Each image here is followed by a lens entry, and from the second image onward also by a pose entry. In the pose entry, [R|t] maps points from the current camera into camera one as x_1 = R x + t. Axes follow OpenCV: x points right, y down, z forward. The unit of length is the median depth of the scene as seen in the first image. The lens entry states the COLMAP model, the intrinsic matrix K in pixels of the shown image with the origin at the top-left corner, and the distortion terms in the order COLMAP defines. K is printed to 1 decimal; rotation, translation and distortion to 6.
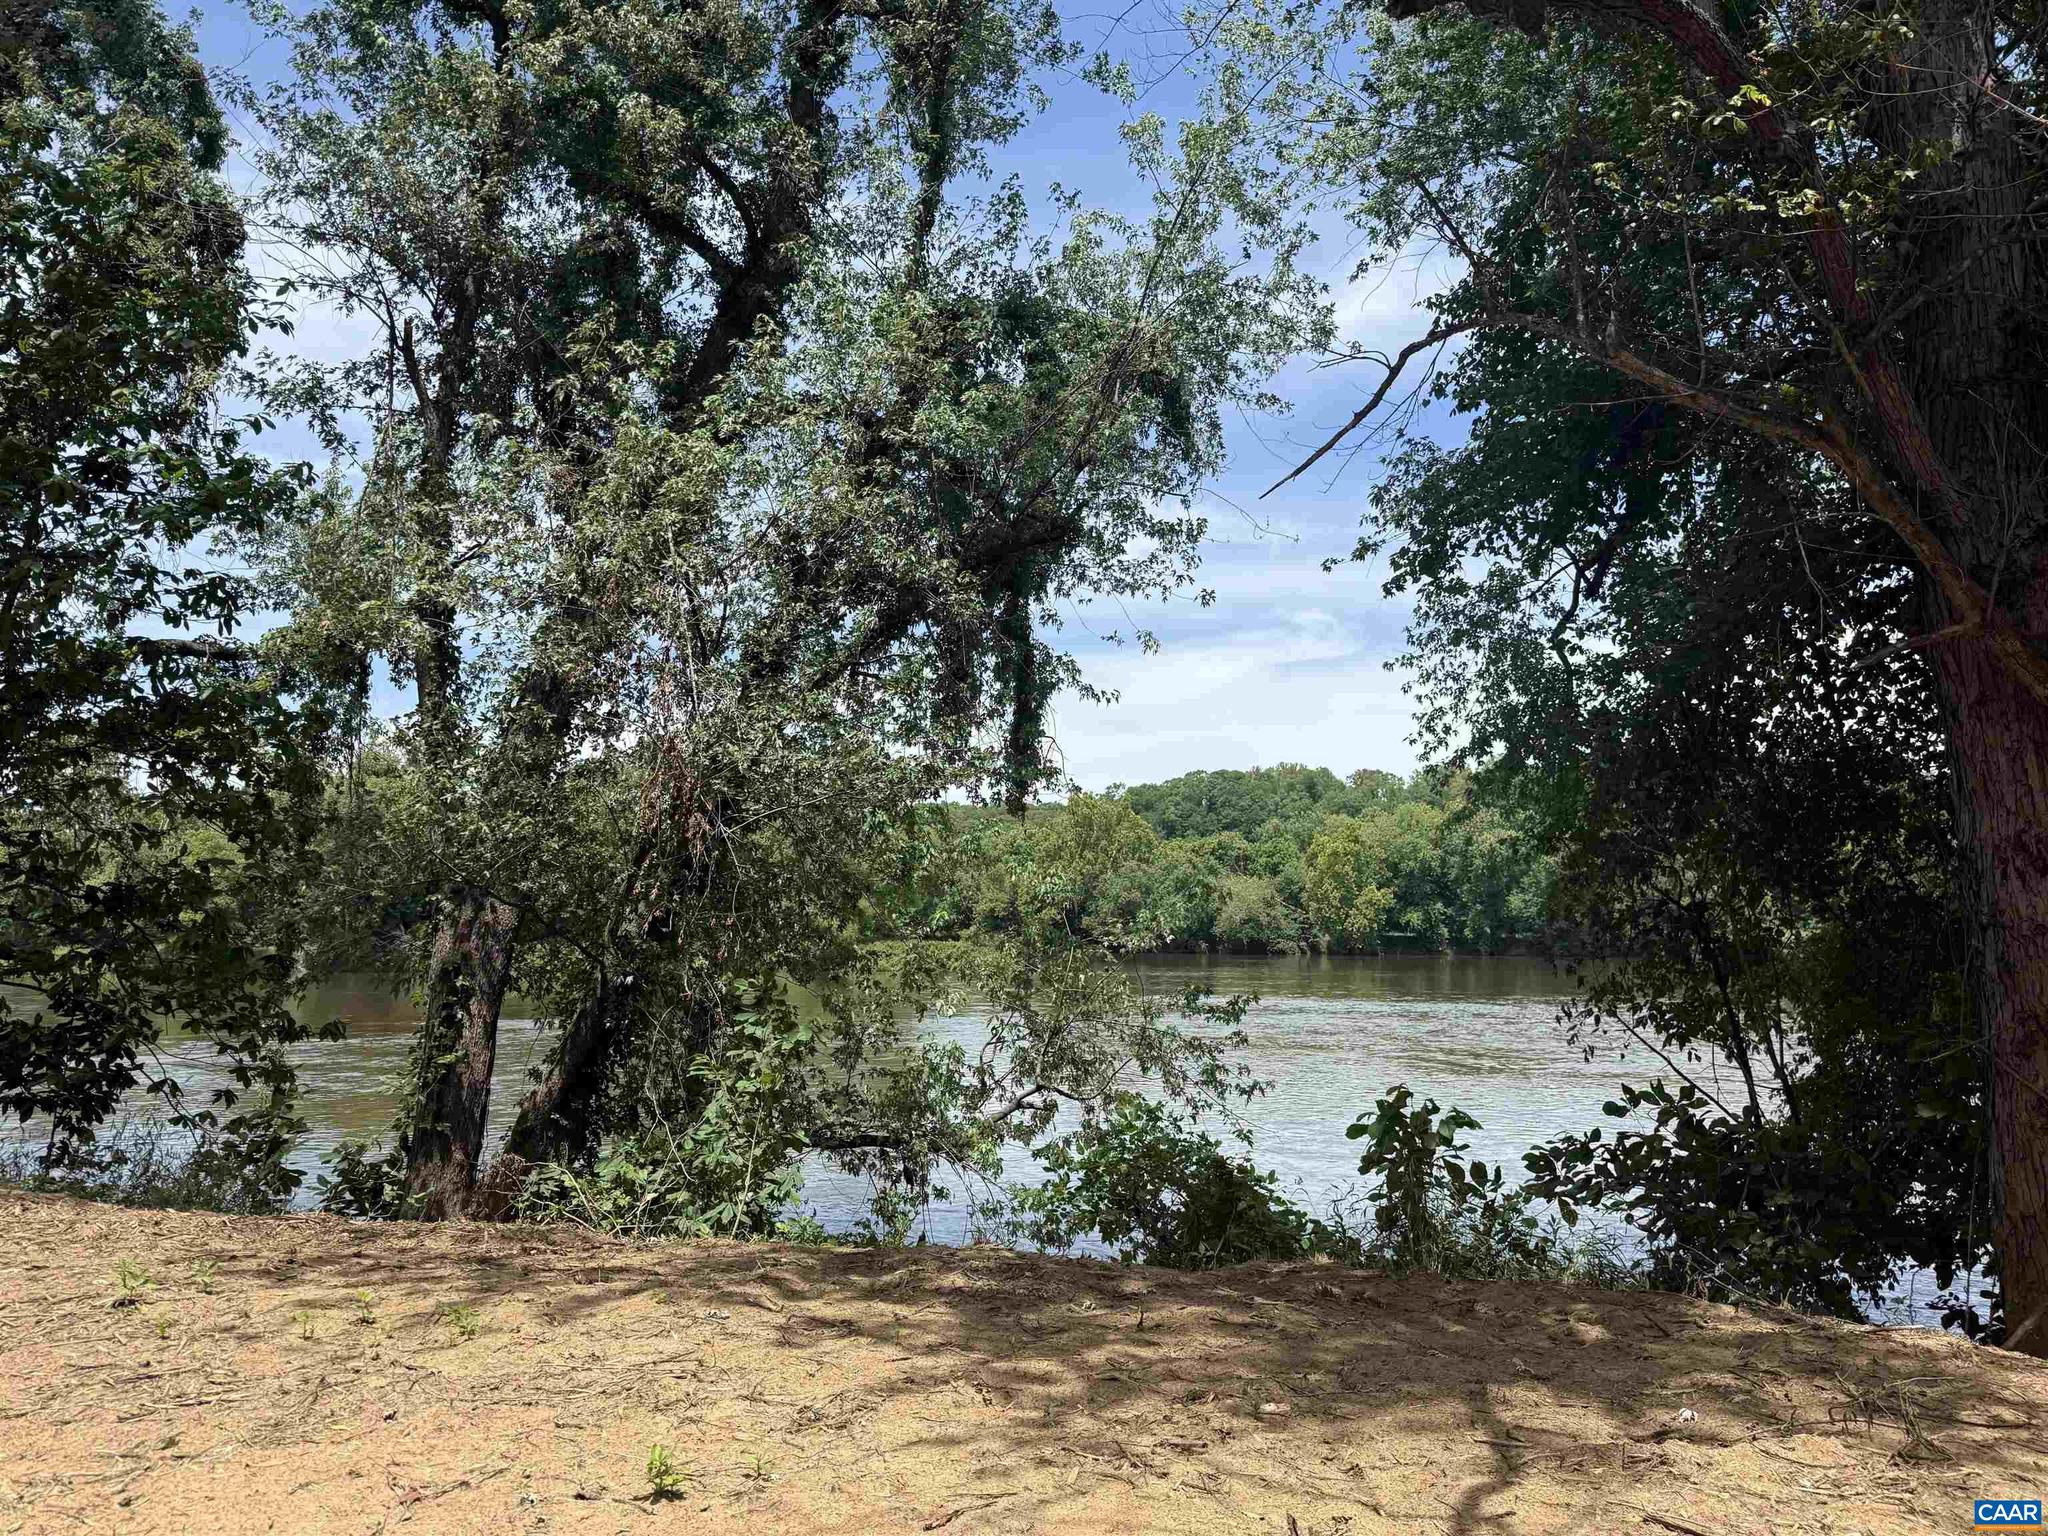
lens RADIAL K [[1427.7, 0, 1030.5], [0, 1427.7, 761.9], [0, 0, 1]] dist [0.113192, -0.168099]
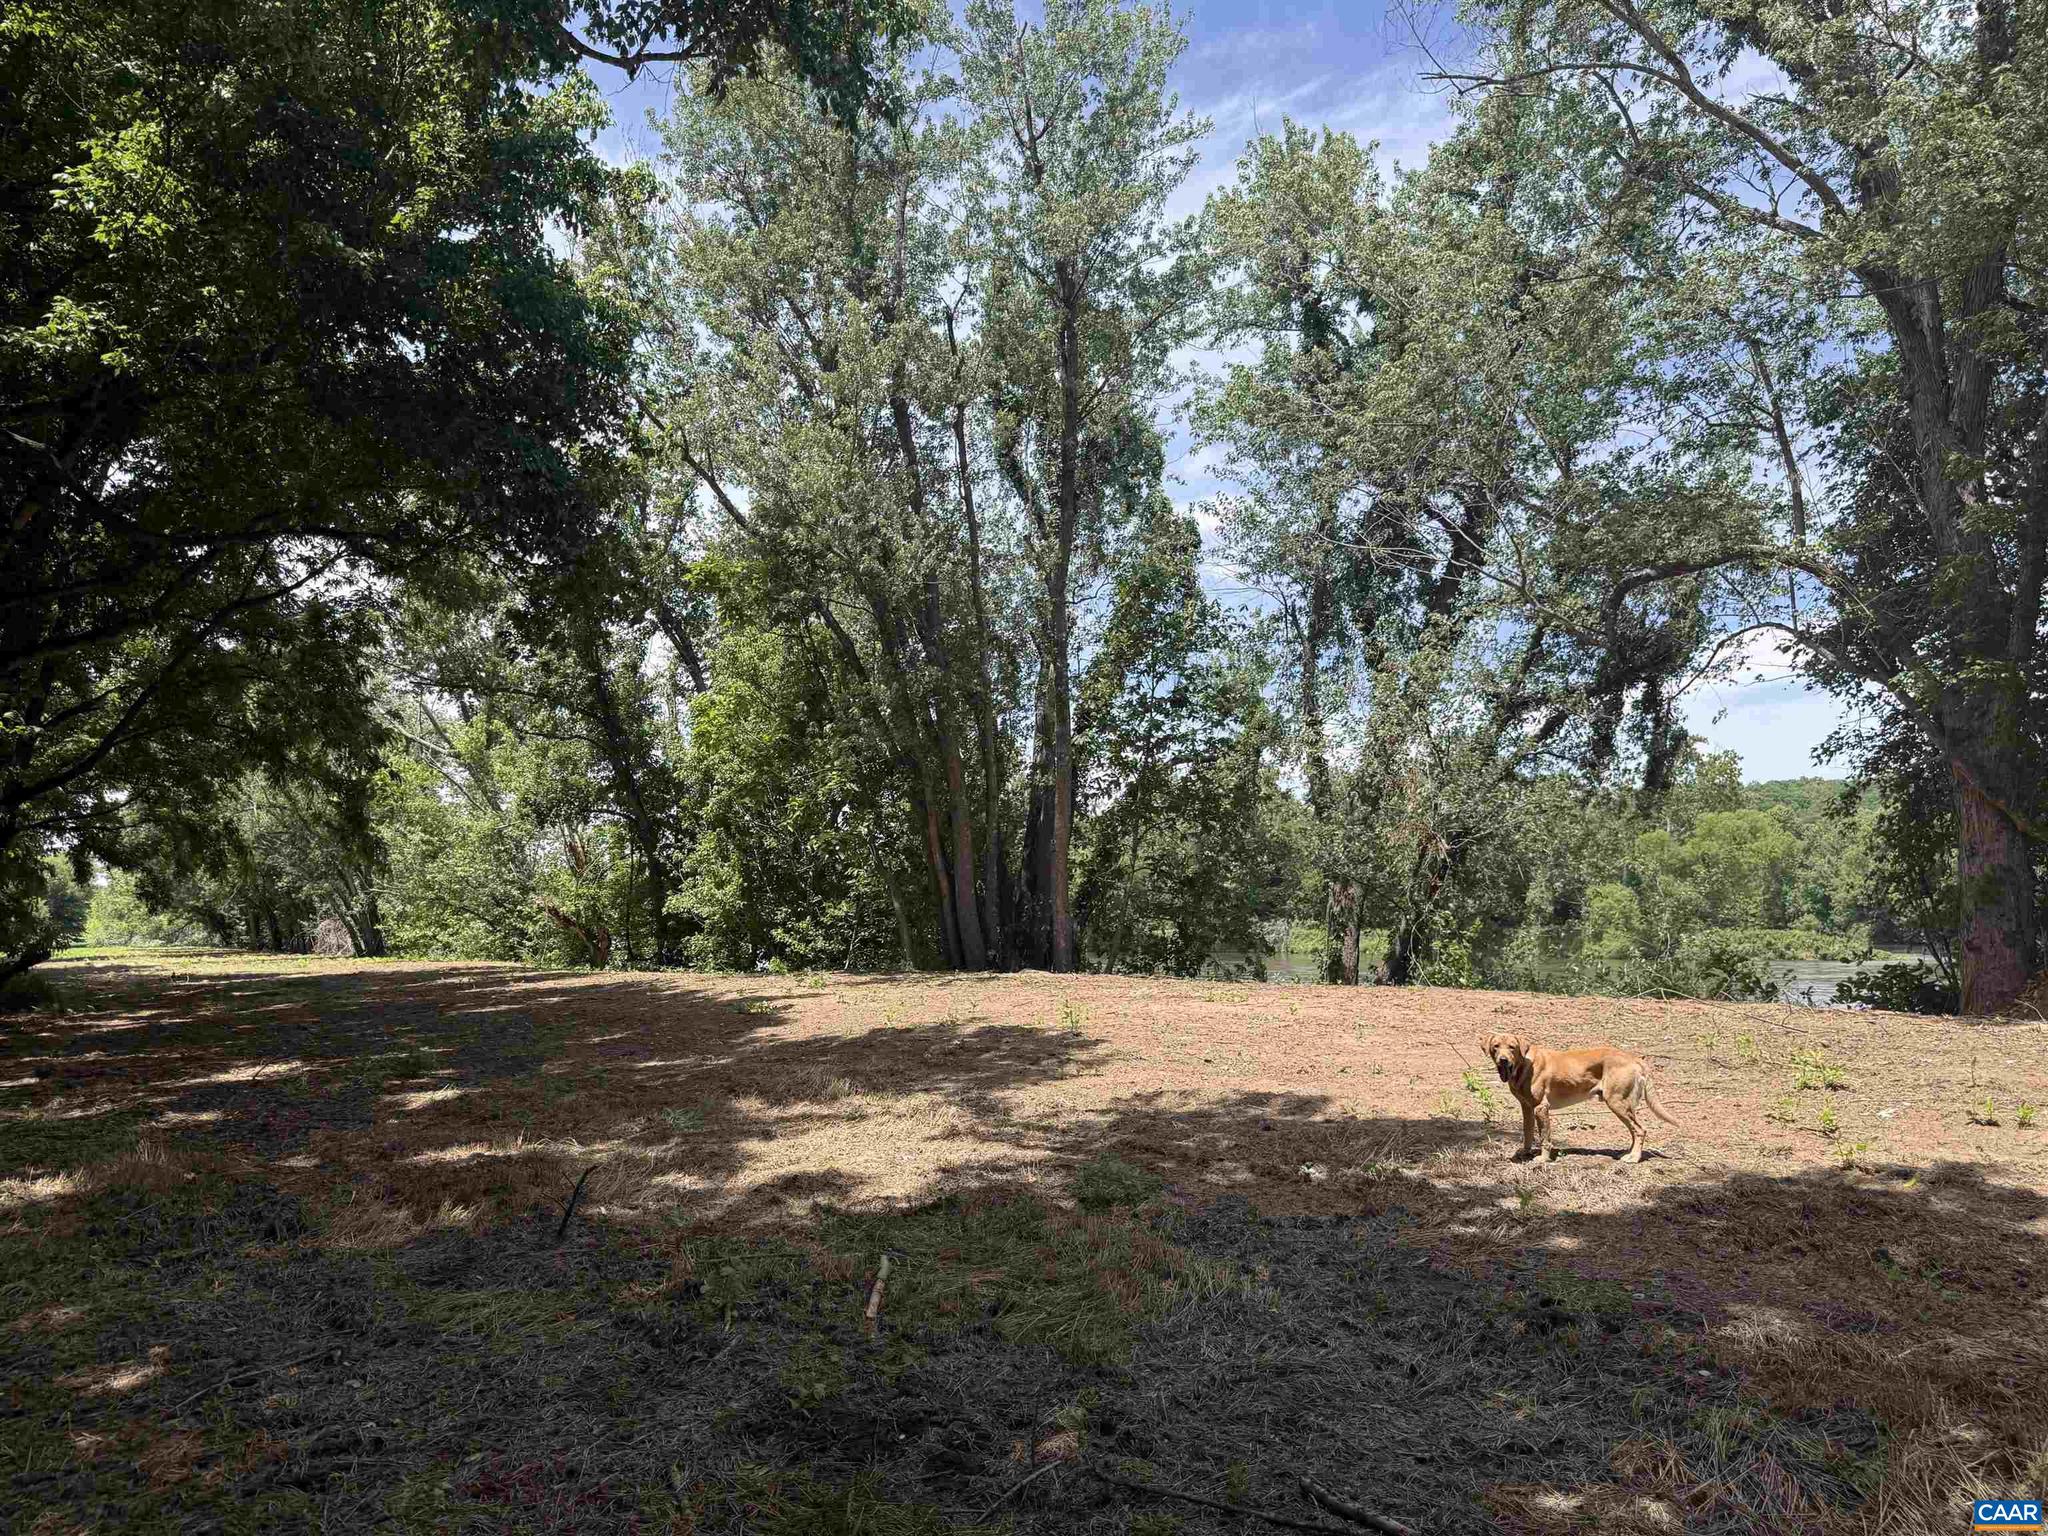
lens RADIAL K [[1427.7, 0, 1030.5], [0, 1427.7, 761.9], [0, 0, 1]] dist [0.113192, -0.168099]
pose [[0.841143, -0.066756, -0.536677, 0.313426], [0.066832, 0.997577, -0.019338, -0.052186], [0.536668, -0.019601, 0.843566, -0.868140]]
